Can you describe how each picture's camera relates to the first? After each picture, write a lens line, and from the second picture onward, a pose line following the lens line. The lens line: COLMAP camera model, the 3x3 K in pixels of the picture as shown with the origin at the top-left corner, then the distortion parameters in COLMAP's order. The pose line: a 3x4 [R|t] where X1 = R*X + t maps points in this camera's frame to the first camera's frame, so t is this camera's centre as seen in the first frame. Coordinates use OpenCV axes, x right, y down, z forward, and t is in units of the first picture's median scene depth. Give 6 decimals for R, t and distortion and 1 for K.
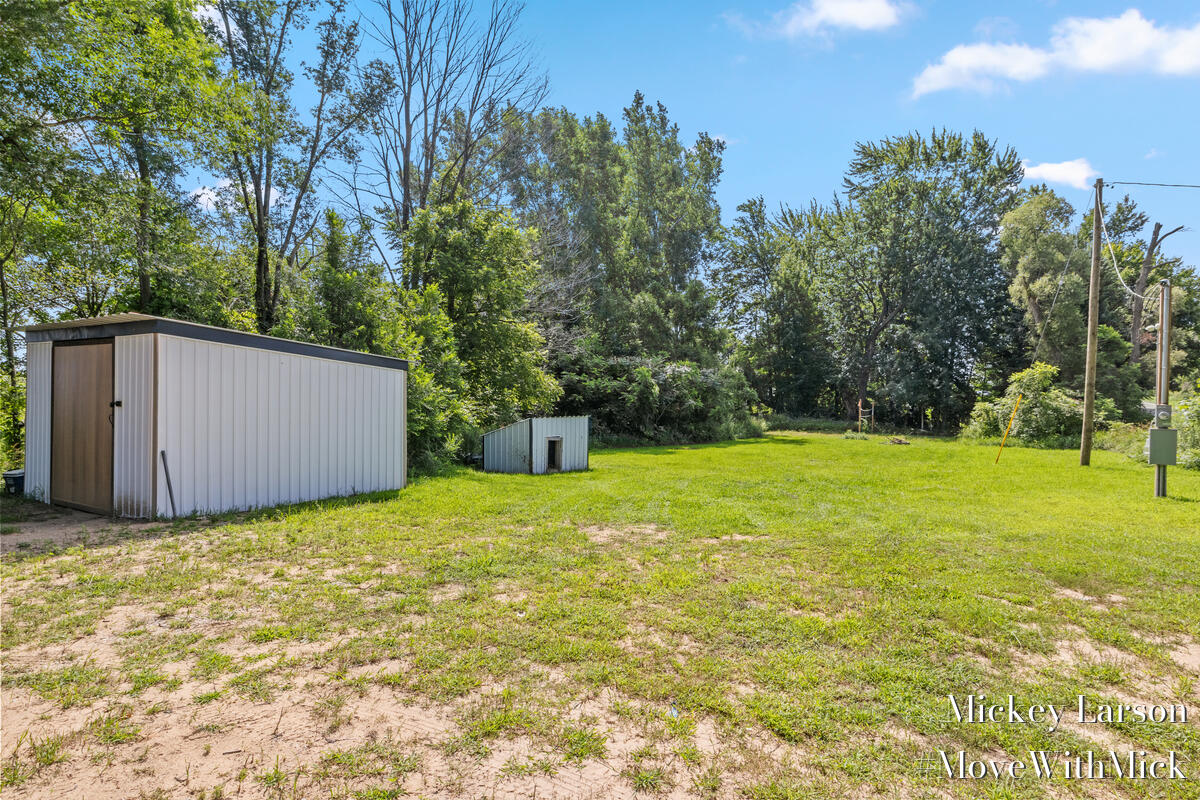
lens RADIAL K [[618.7, 0, 597.4], [0, 618.7, 412.1], [0, 0, 1]] dist [-0.000706, 0.000103]
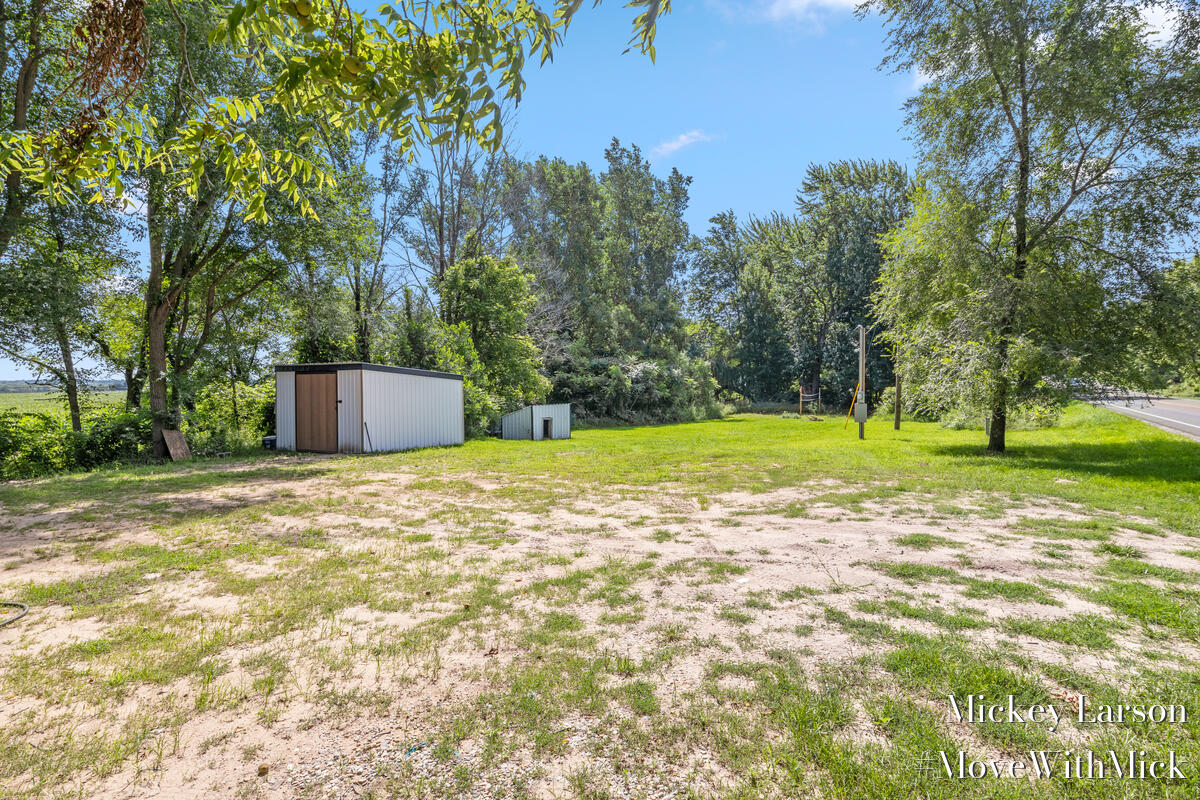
lens RADIAL K [[628.7, 0, 628.8], [0, 628.7, 402.3], [0, 0, 1]] dist [-0.001850, -0.000474]
pose [[0.998740, -0.025689, 0.043109, 0.036146], [0.025672, 0.999670, 0.000955, 0.003201], [-0.043119, 0.000153, 0.999070, -0.310780]]
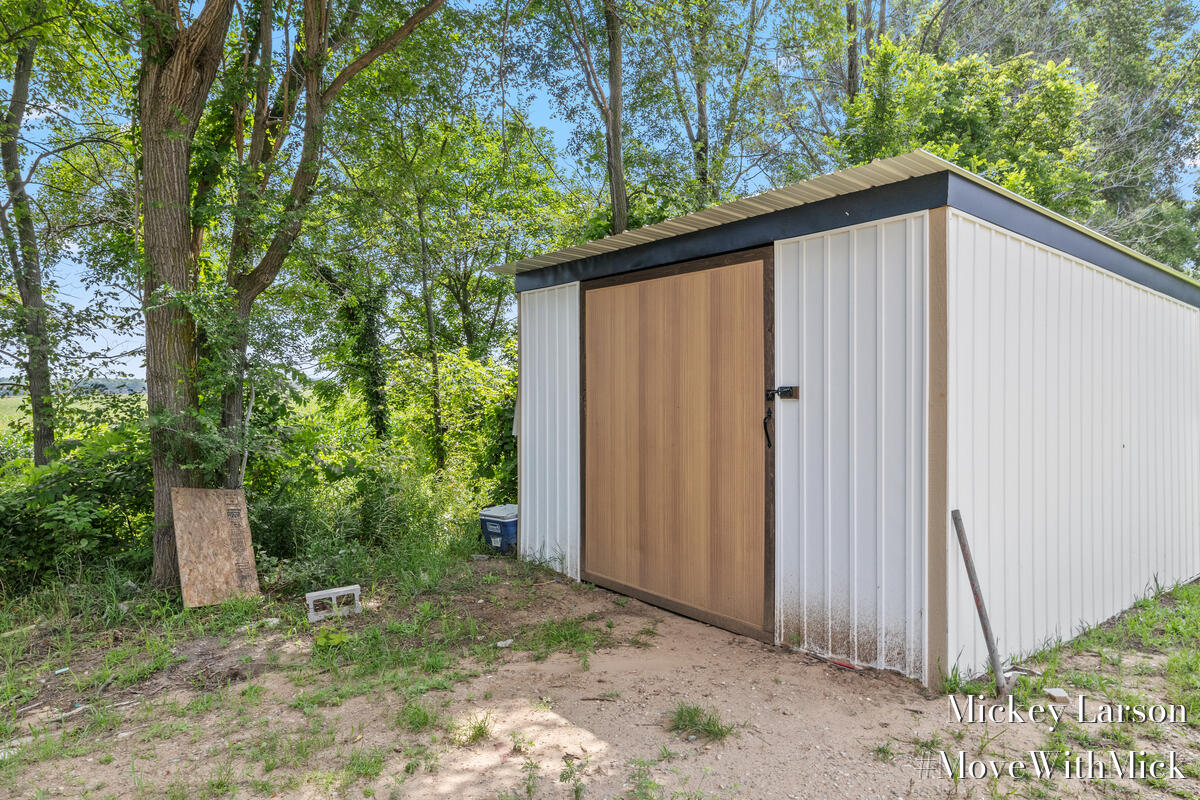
lens RADIAL K [[689.6, 0, 600.0], [0, 689.6, 400.0], [0, 0, 1]] dist [-0.000302, -0.000006]
pose [[0.928485, -0.019615, -0.370851, -0.177236], [0.018807, 0.999806, -0.005795, -0.001939], [0.370893, -0.001594, 0.928674, 0.122548]]
